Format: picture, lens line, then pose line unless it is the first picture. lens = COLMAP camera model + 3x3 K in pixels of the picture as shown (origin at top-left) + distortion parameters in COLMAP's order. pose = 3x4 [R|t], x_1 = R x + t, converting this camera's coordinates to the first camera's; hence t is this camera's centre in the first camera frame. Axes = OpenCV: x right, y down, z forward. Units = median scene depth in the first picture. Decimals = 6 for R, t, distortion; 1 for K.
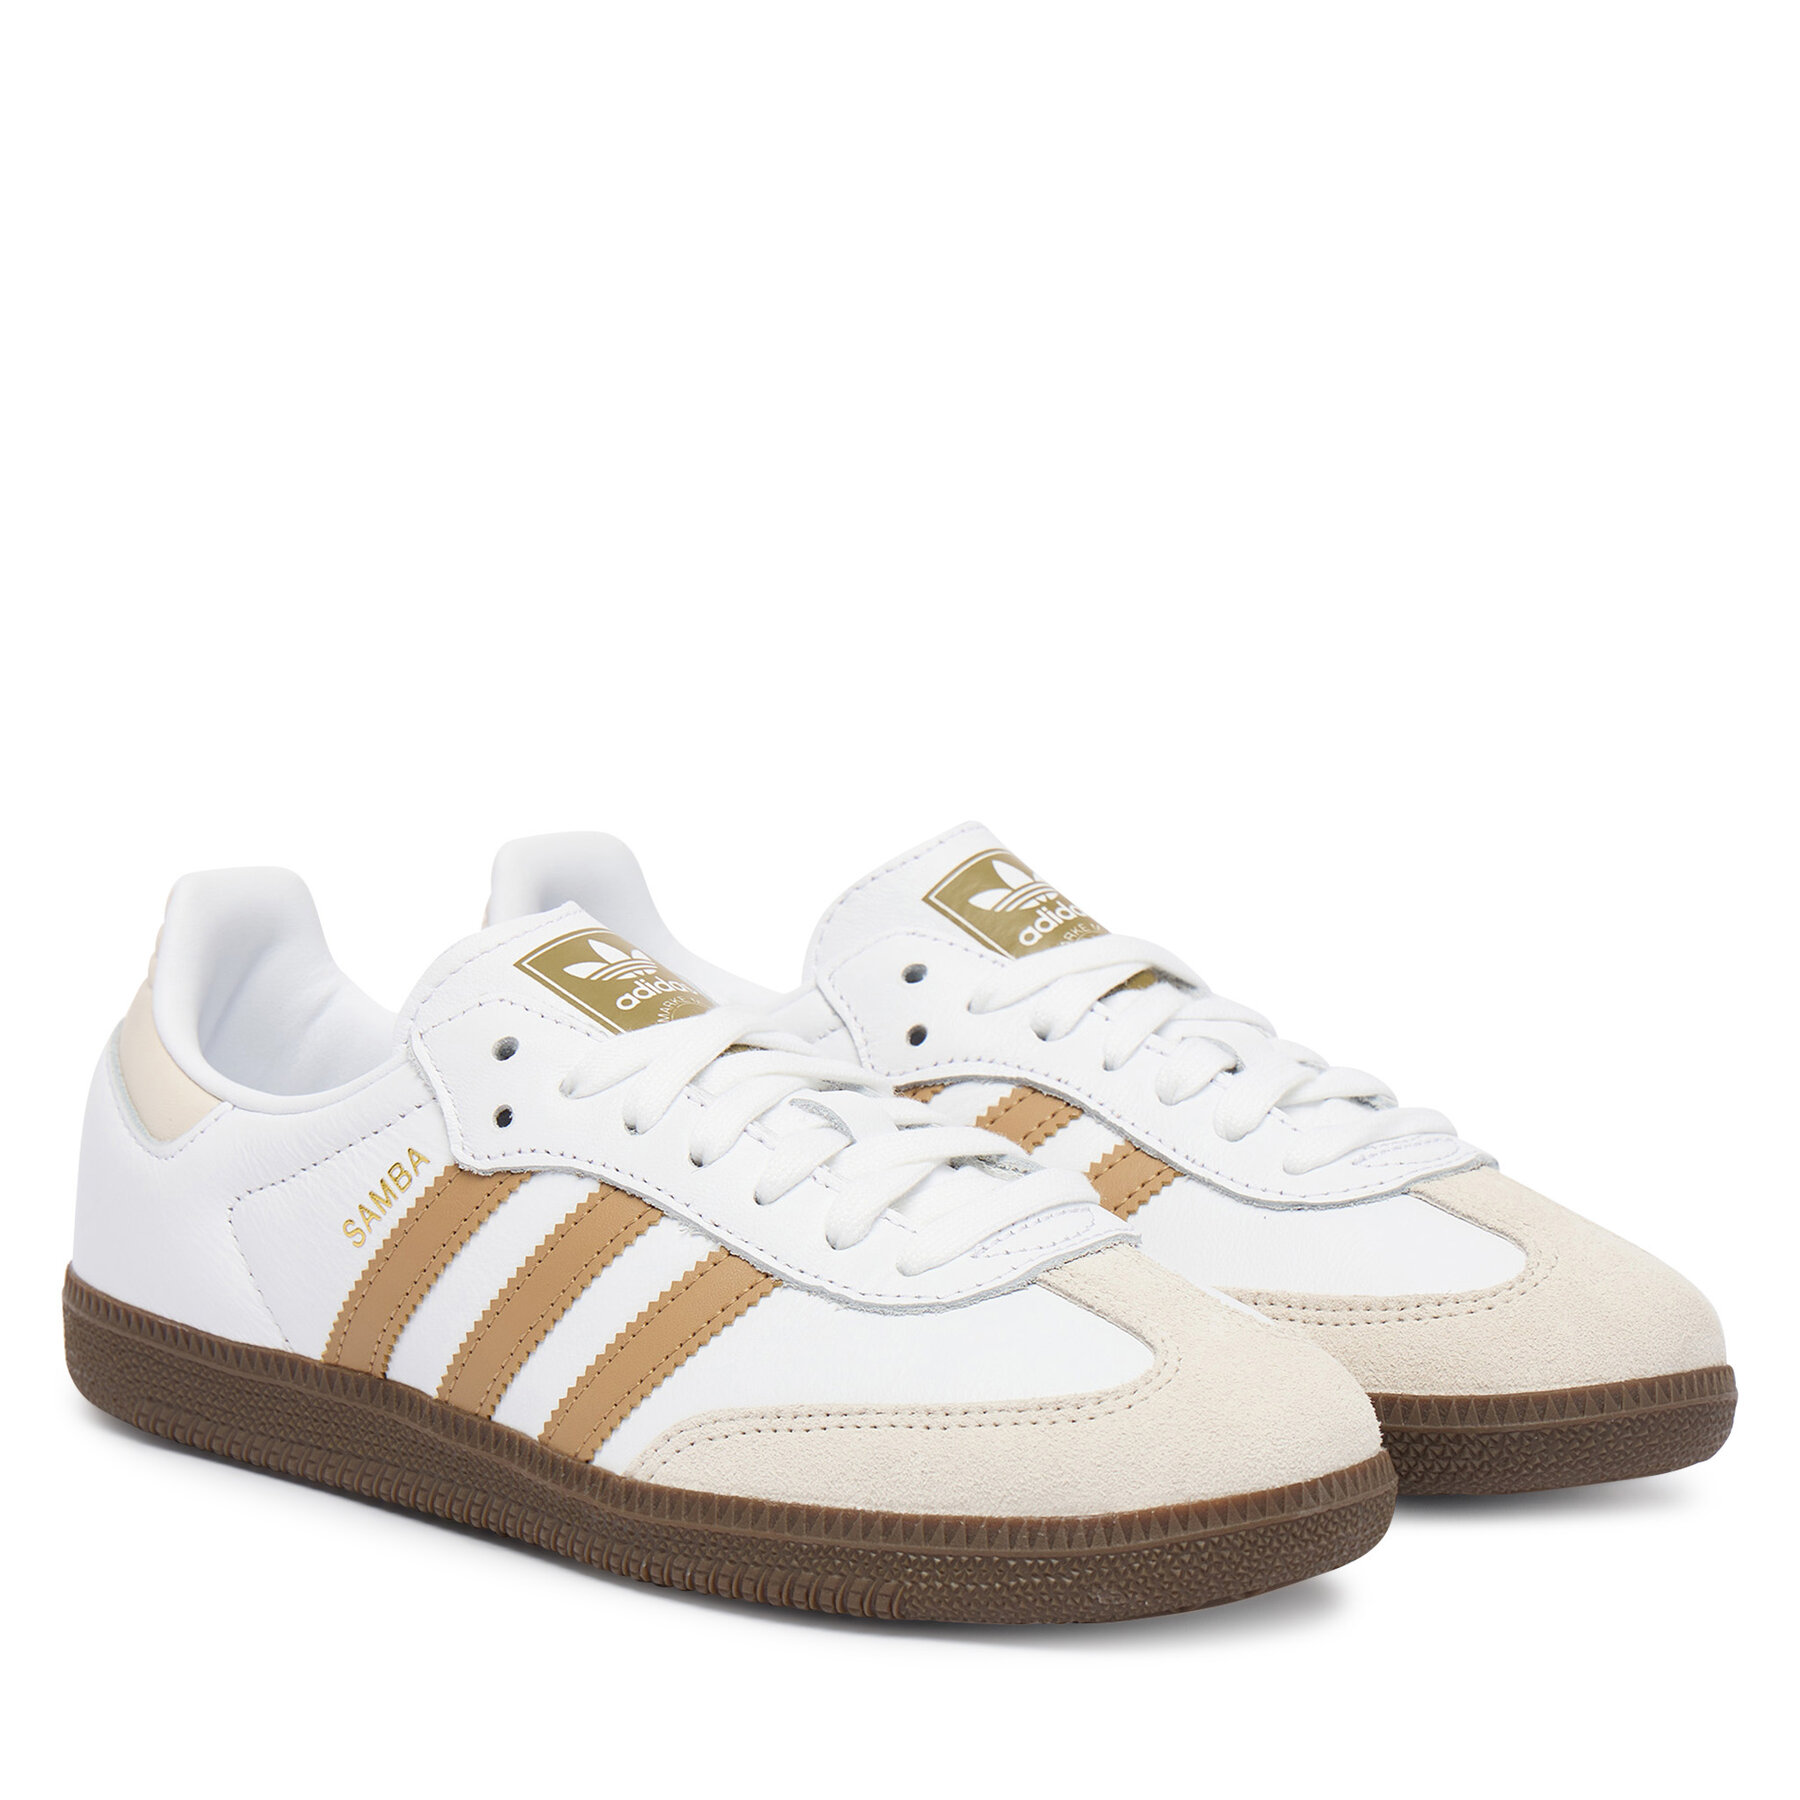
lens RADIAL K [[6492.6, 0, 899.5], [0, 6492.6, 899.9], [0, 0, 1]] dist [0.069132, 0.000000]
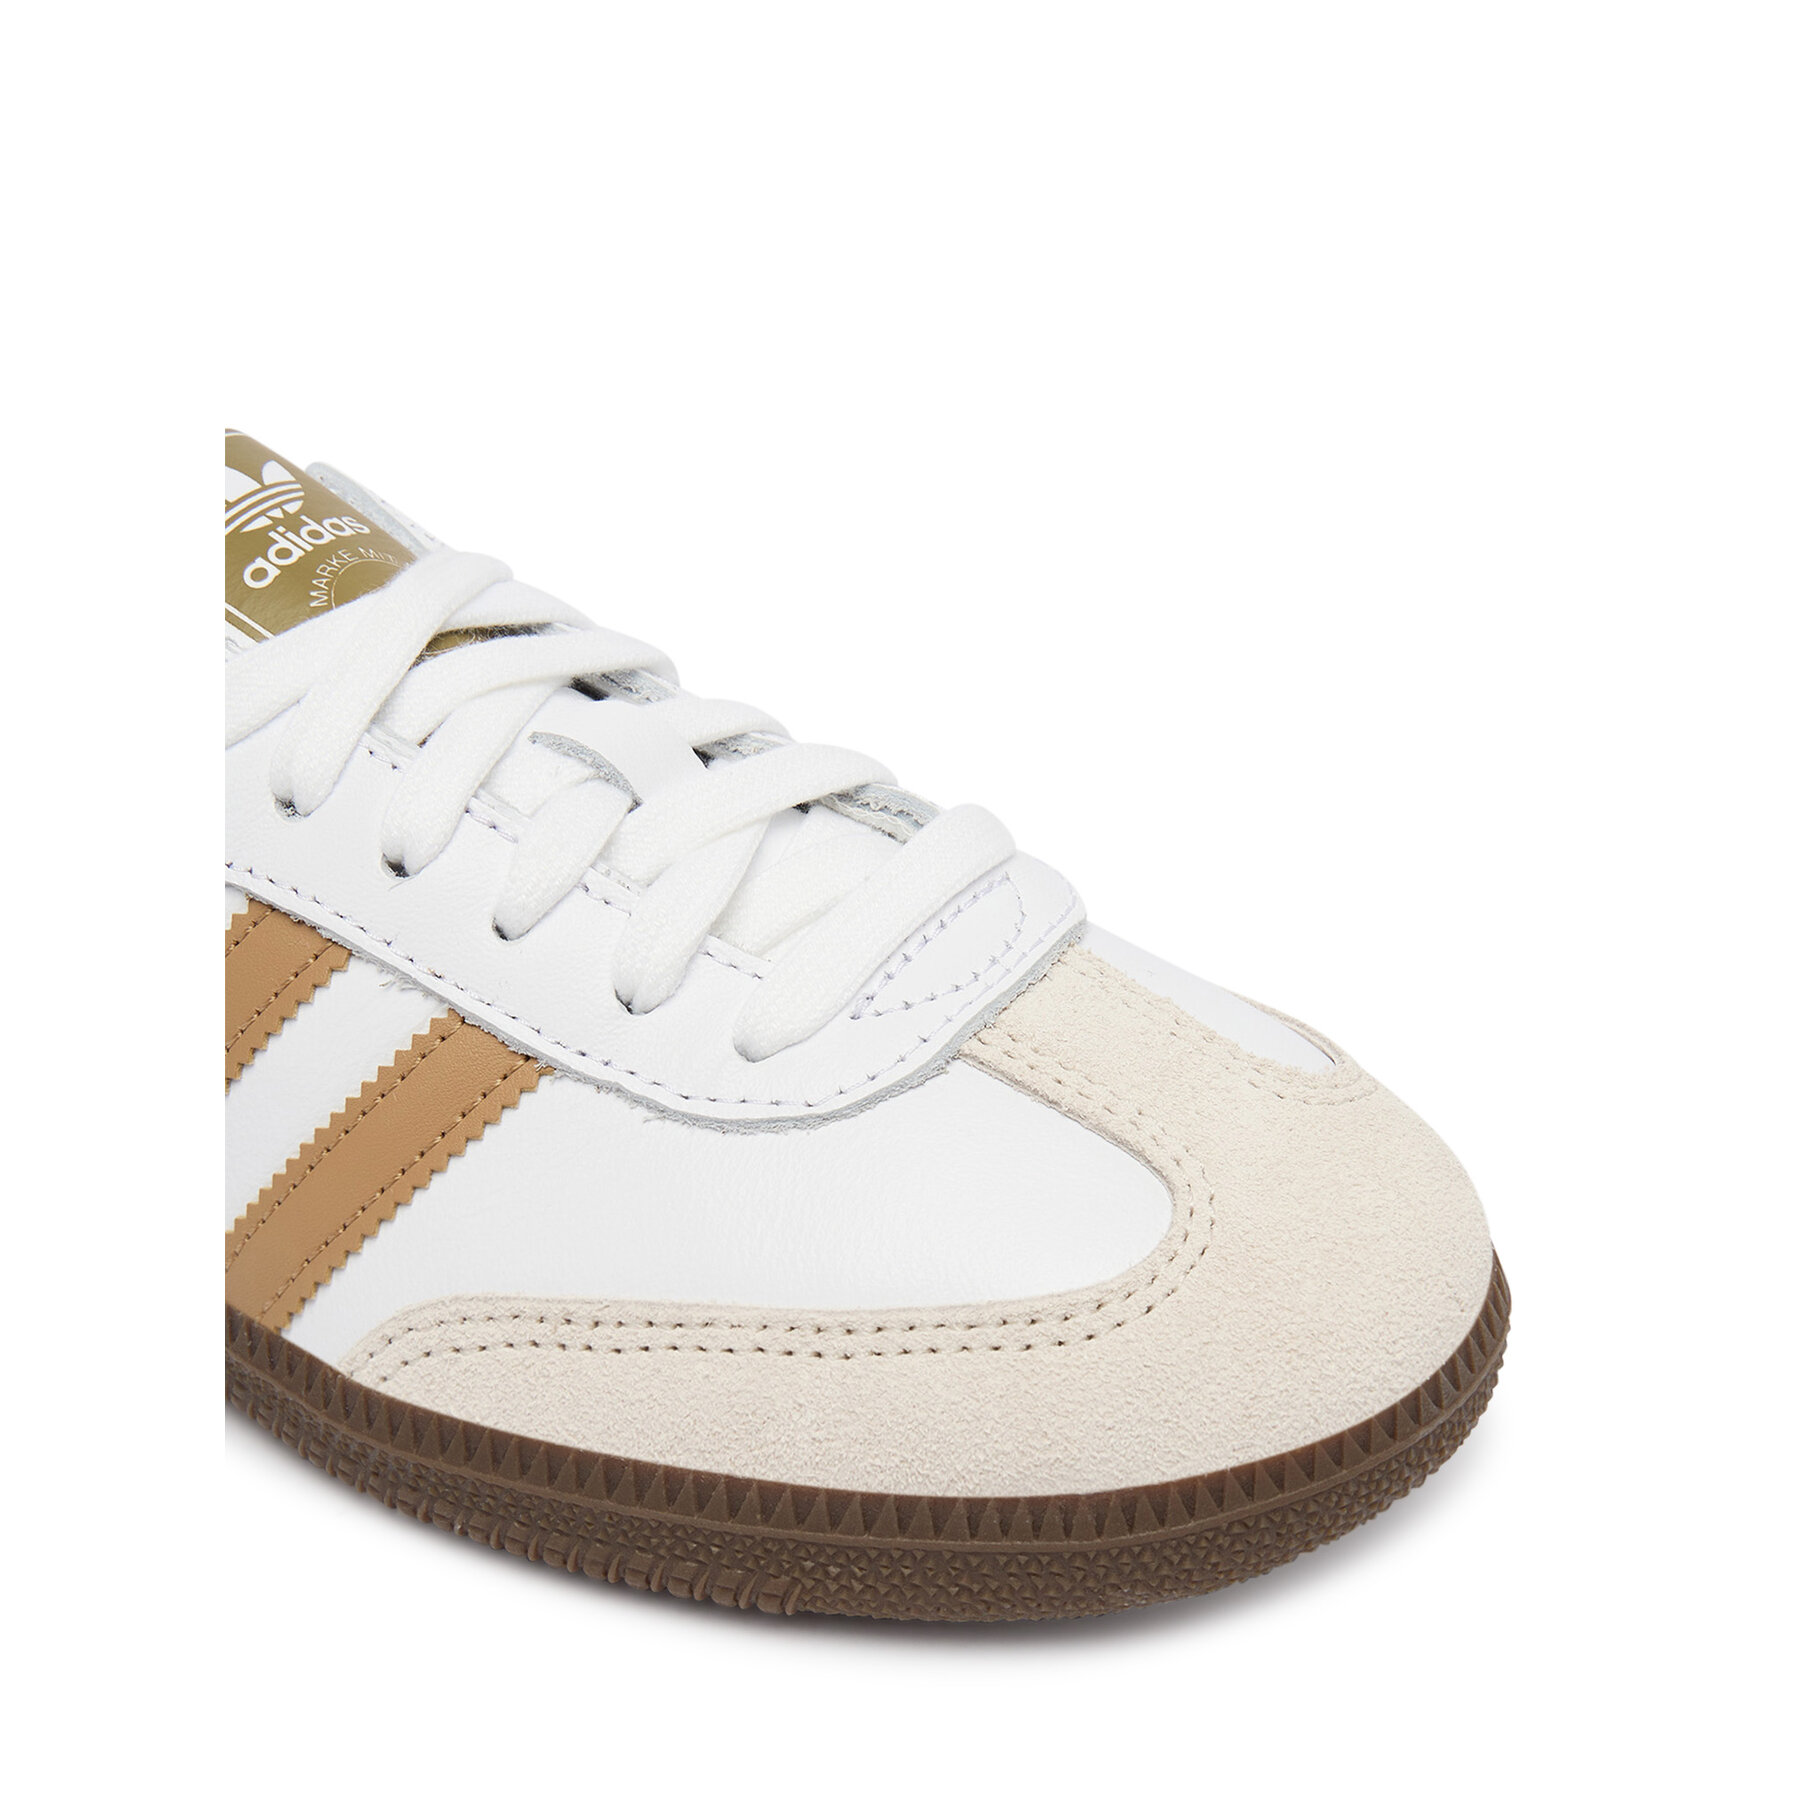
lens RADIAL K [[2673.5, 0, 907.7], [0, 2673.5, 896.9], [0, 0, 1]] dist [-0.018771, 0.000000]
pose [[0.989993, -0.099354, 0.100217, -0.008301], [0.055317, 0.926538, 0.372112, -0.051969], [-0.129826, -0.362845, 0.922762, 0.767533]]
